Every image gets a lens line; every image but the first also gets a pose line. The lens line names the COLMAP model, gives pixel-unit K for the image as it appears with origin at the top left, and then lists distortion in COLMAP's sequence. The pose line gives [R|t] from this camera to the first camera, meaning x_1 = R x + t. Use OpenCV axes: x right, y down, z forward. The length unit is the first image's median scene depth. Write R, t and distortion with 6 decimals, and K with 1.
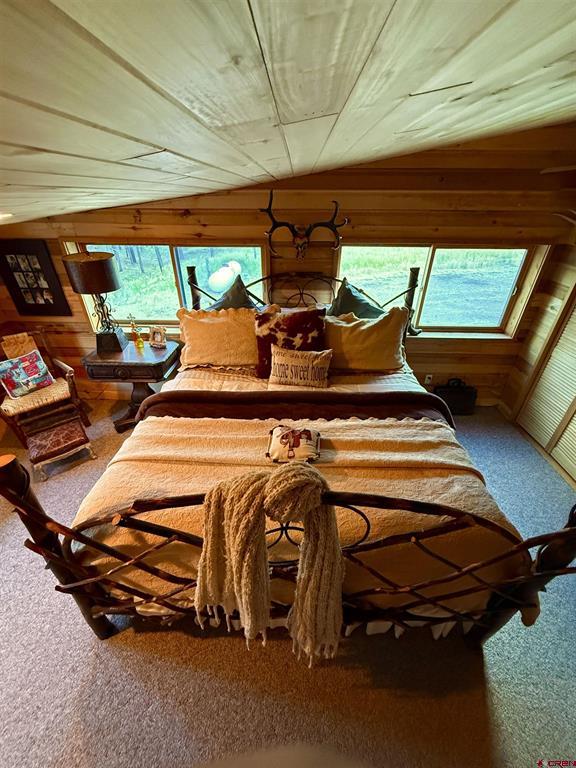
lens RADIAL K [[307.7, 0, 288.0], [0, 307.7, 384.0], [0, 0, 1]] dist [0.001860, 0.000217]
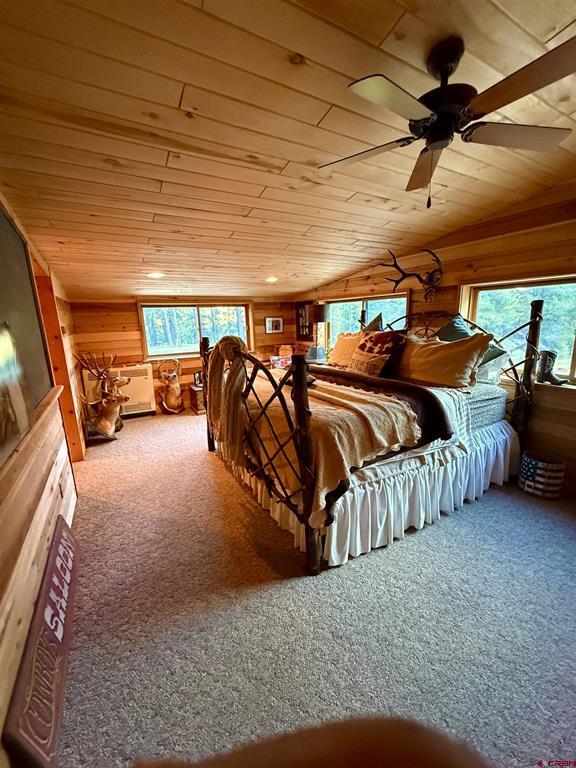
lens RADIAL K [[307.7, 0, 288.0], [0, 307.7, 384.0], [0, 0, 1]] dist [0.001860, 0.000217]
pose [[0.523752, 0.163892, -0.835957, 0.858519], [-0.413840, 0.906692, -0.081524, 0.233850], [0.744594, 0.388651, 0.542707, 0.050827]]
